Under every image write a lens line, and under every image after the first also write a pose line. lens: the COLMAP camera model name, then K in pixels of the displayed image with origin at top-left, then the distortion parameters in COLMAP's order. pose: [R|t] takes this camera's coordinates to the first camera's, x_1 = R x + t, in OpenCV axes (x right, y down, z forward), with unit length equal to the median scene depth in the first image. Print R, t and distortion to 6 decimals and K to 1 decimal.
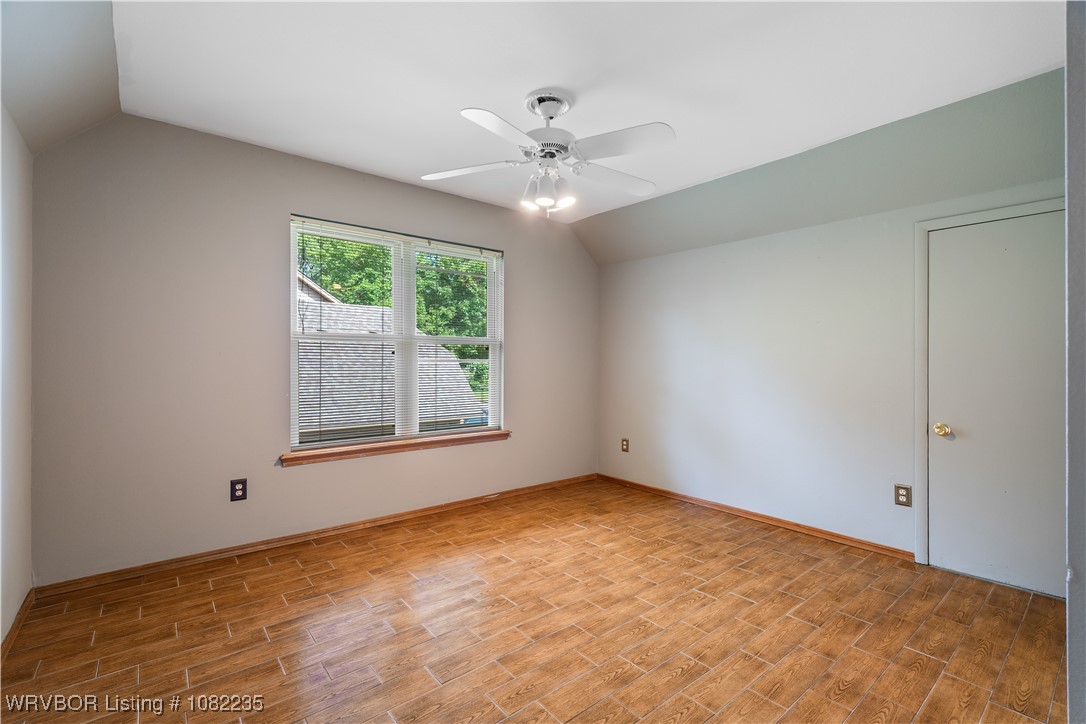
lens RADIAL K [[499.2, 0, 544.6], [0, 499.2, 362.1], [0, 0, 1]] dist [-0.011714, 0.000089]
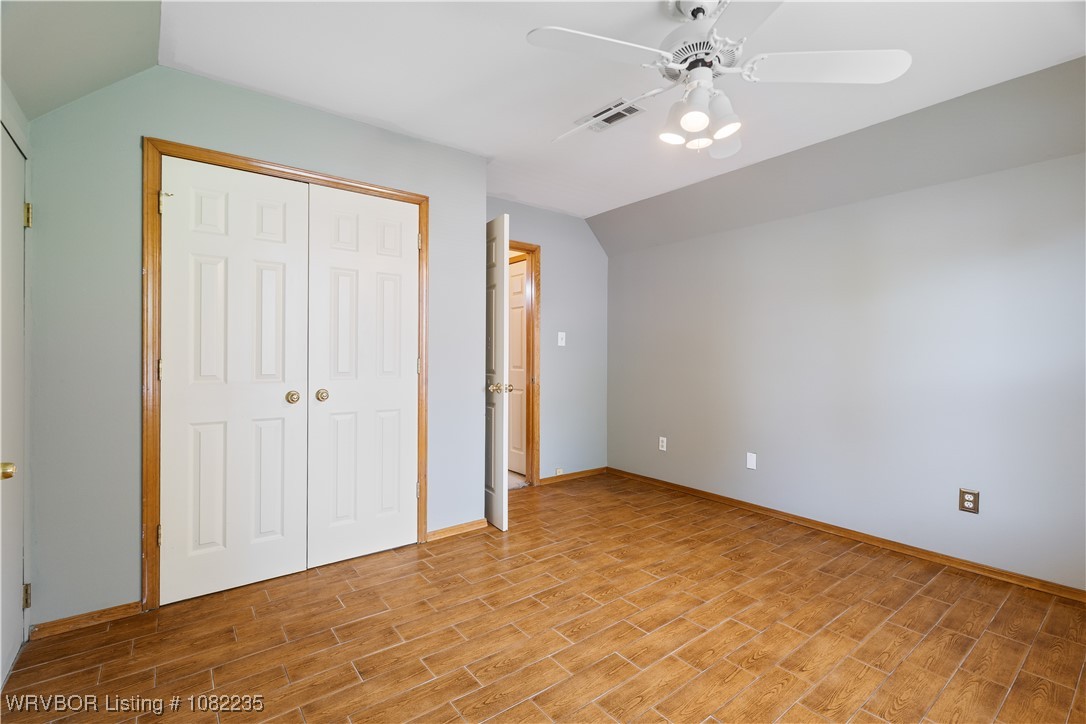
lens RADIAL K [[499.2, 0, 541.4], [0, 499.2, 362.0], [0, 0, 1]] dist [-0.011714, 0.000089]
pose [[-0.999391, -0.009441, 0.033590, 0.237615], [-0.009197, 0.999930, 0.007417, 0.008304], [-0.033657, 0.007103, -0.999408, 1.980343]]
